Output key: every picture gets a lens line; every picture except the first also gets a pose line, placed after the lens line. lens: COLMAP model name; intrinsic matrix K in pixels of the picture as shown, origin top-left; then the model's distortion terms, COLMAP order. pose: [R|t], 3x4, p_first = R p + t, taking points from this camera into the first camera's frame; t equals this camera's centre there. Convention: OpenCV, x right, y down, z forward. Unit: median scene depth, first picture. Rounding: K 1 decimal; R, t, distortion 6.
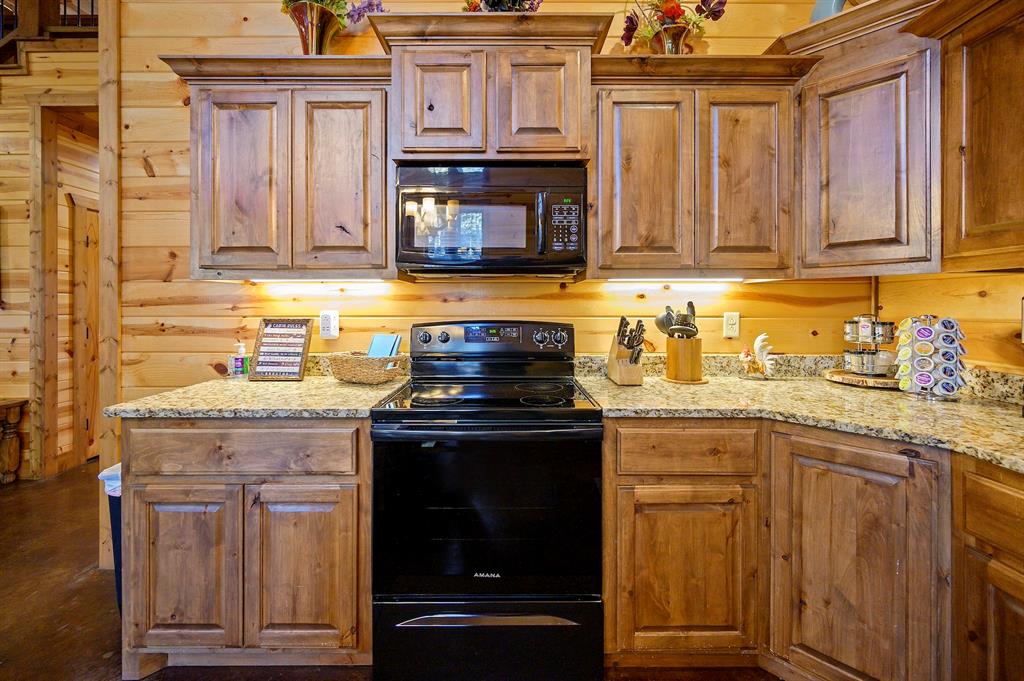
lens RADIAL K [[405.7, 0, 512.6], [0, 405.7, 305.8], [0, 0, 1]] dist [-0.001038, -0.000262]
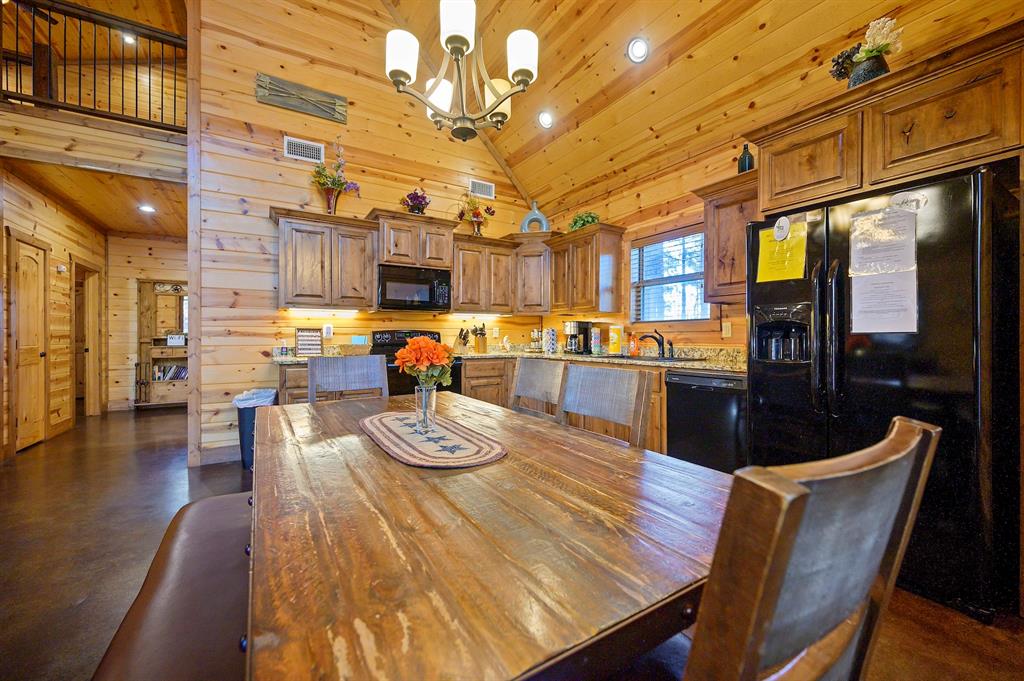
lens RADIAL K [[405.7, 0, 517.4], [0, 405.7, 344.9], [0, 0, 1]] dist [-0.001038, -0.000262]
pose [[0.841442, -0.011389, 0.540228, -0.833249], [0.000326, 0.999788, 0.020569, 0.079970], [-0.540348, -0.017132, 0.841267, -1.397514]]
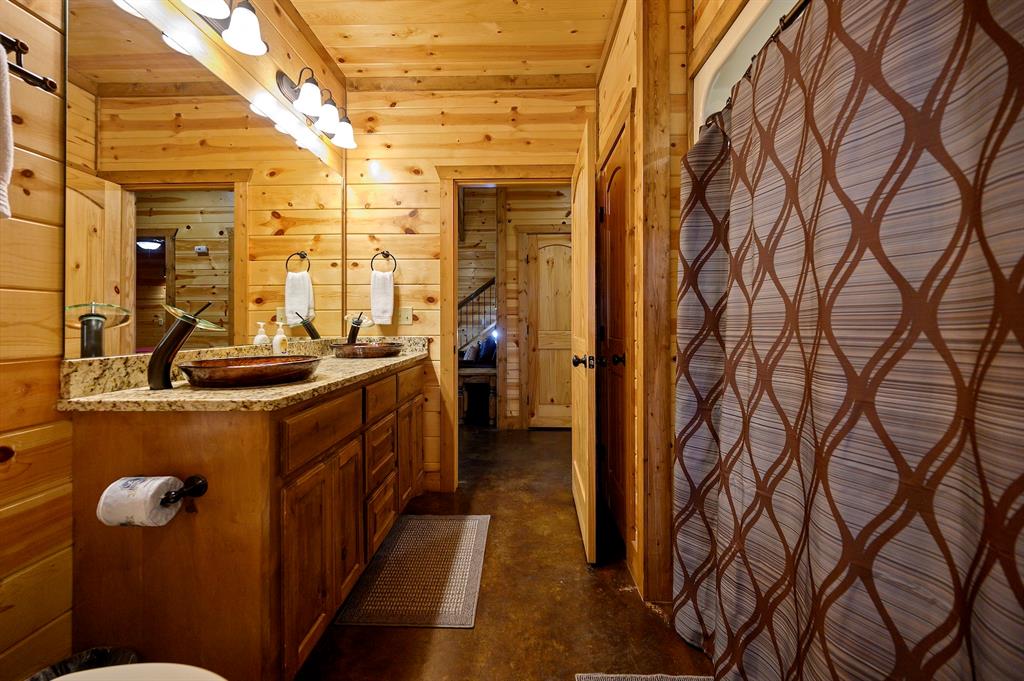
lens RADIAL K [[405.7, 0, 510.6], [0, 405.7, 317.5], [0, 0, 1]] dist [-0.001038, -0.000262]
pose [[-0.020299, -0.011360, -0.999729, 0.448408], [0.006209, 0.999915, -0.011488, 0.079789], [0.999775, -0.006441, -0.020227, 1.757749]]
